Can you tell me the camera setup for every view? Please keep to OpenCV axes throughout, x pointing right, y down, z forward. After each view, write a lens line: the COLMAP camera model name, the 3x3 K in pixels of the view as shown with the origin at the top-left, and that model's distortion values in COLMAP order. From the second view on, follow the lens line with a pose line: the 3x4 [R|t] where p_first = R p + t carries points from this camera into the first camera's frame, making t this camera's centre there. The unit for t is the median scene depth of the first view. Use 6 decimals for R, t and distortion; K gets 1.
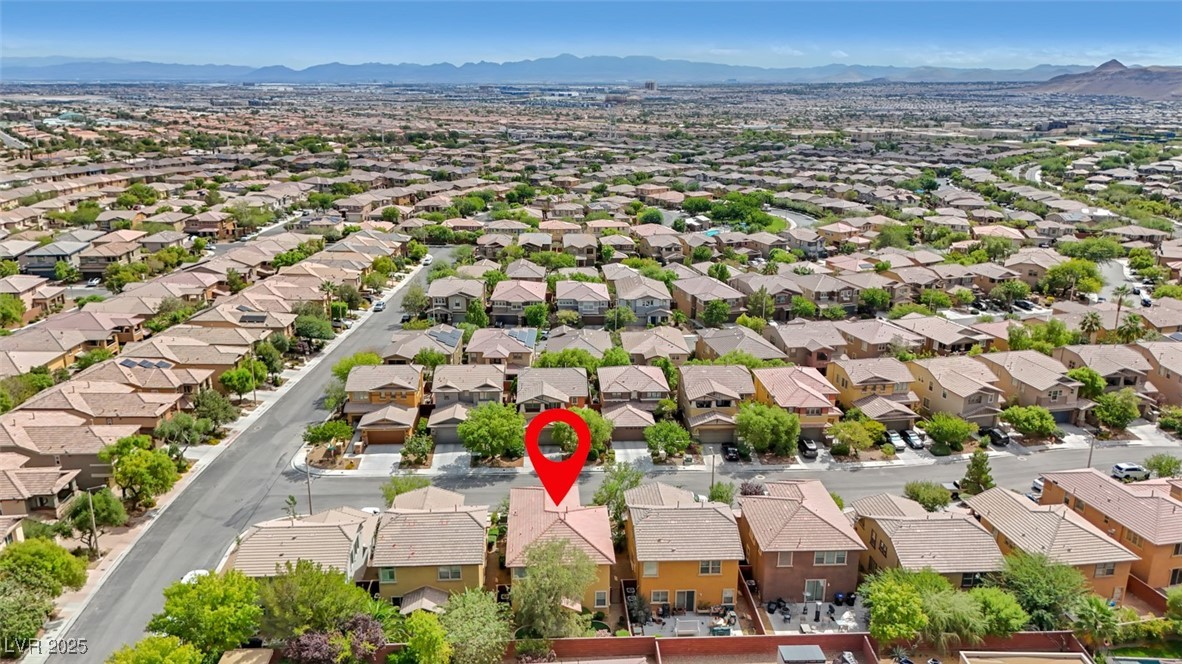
lens RADIAL K [[875.2, 0, 592.9], [0, 875.2, 331.5], [0, 0, 1]] dist [0.058062, -0.058739]
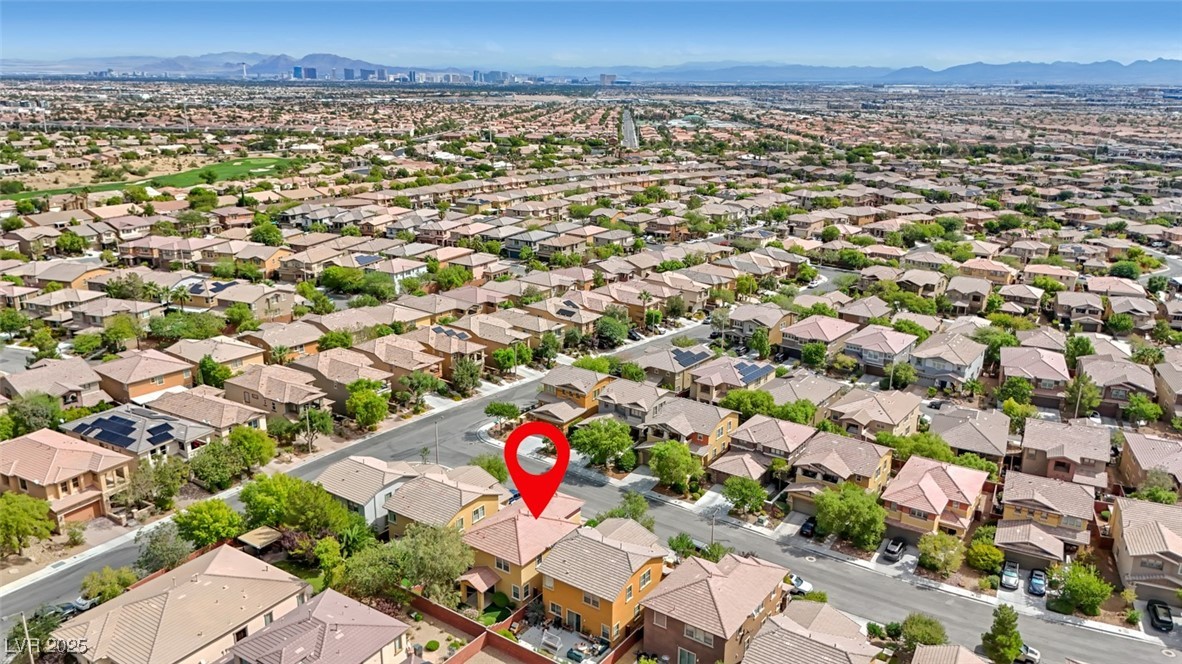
lens RADIAL K [[875.2, 0, 585.1], [0, 875.2, 335.0], [0, 0, 1]] dist [0.058062, -0.058739]
pose [[0.778074, 0.177090, -0.602694, 0.207429], [-0.175259, 0.982540, 0.062443, -0.035646], [0.603229, 0.057042, 0.795525, 0.027428]]
